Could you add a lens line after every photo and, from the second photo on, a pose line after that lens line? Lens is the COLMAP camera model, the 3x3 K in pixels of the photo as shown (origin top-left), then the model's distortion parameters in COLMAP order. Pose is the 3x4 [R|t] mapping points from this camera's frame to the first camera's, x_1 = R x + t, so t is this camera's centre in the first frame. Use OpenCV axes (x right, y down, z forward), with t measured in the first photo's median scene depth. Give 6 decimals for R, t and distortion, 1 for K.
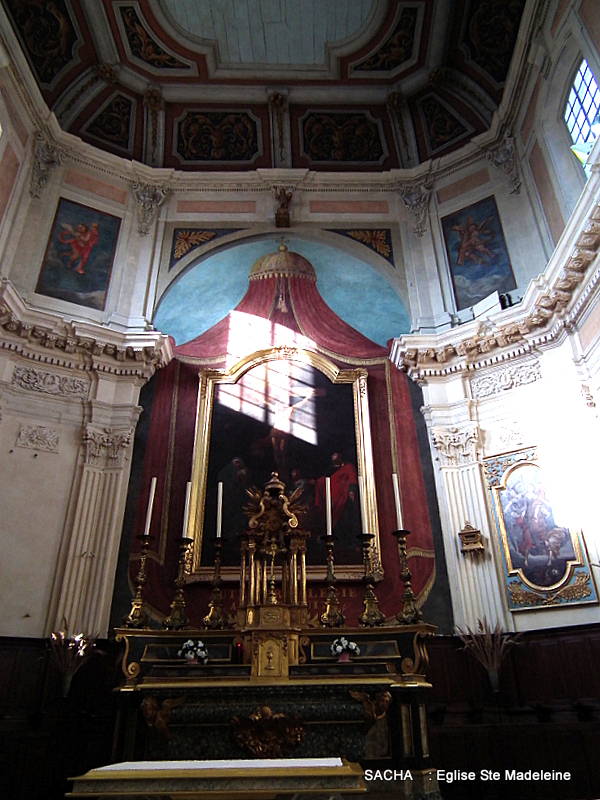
lens RADIAL K [[570.1, 0, 306.5], [0, 570.1, 403.3], [0, 0, 1]] dist [-0.001493, -0.000356]
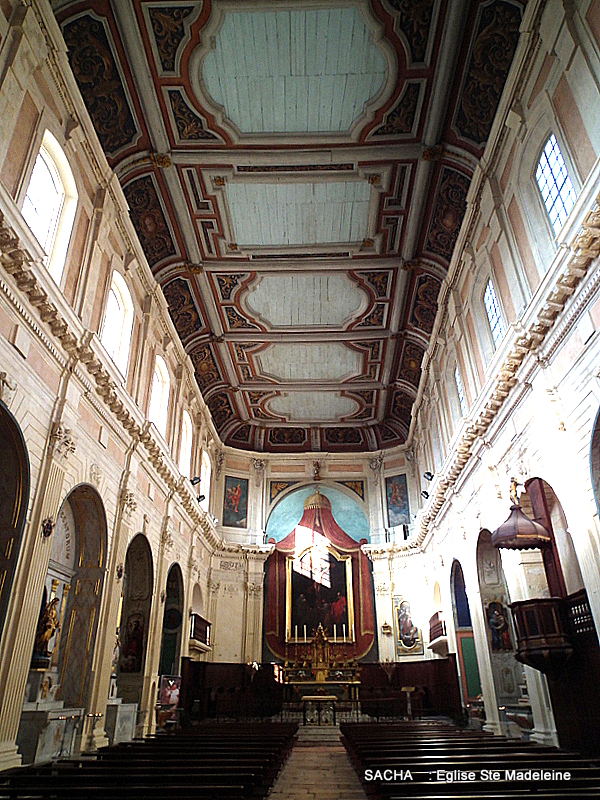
lens RADIAL K [[532.7, 0, 304.2], [0, 532.7, 397.9], [0, 0, 1]] dist [-0.027627, -0.000255]
pose [[0.999536, -0.000296, -0.030456, -0.030432], [0.000548, 0.999966, 0.008255, -0.761300], [0.030452, -0.008268, 0.999502, -1.338369]]
